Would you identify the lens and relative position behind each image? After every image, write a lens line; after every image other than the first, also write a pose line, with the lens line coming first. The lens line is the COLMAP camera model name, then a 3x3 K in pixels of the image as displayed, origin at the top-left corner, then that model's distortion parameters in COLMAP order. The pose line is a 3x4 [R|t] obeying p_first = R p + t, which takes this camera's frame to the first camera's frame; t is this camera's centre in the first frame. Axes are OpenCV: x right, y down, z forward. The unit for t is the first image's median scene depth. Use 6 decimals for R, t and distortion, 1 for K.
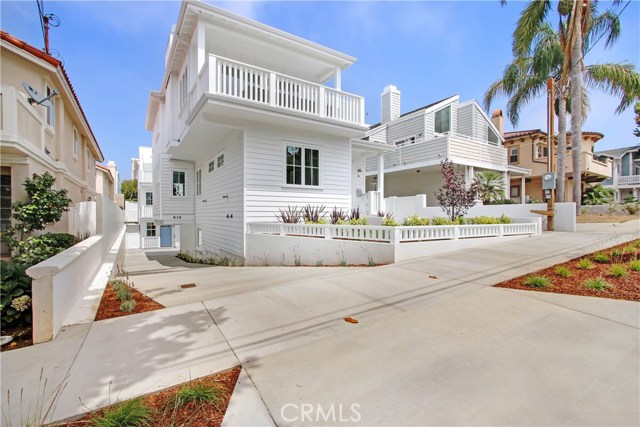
lens RADIAL K [[297.9, 0, 322.9], [0, 297.9, 219.8], [0, 0, 1]] dist [-0.000588, -0.000011]
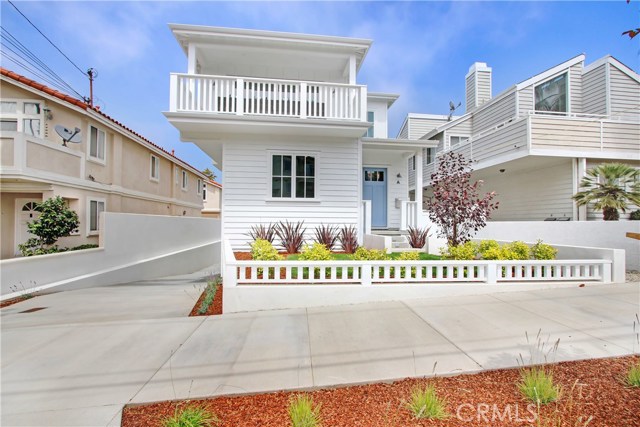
lens RADIAL K [[297.9, 0, 322.9], [0, 297.9, 219.8], [0, 0, 1]] dist [-0.000588, -0.000011]
pose [[0.900741, 0.003436, -0.434342, 0.387135], [-0.012928, 0.999738, -0.018903, -0.035275], [0.434164, 0.022642, 0.900549, 0.241993]]
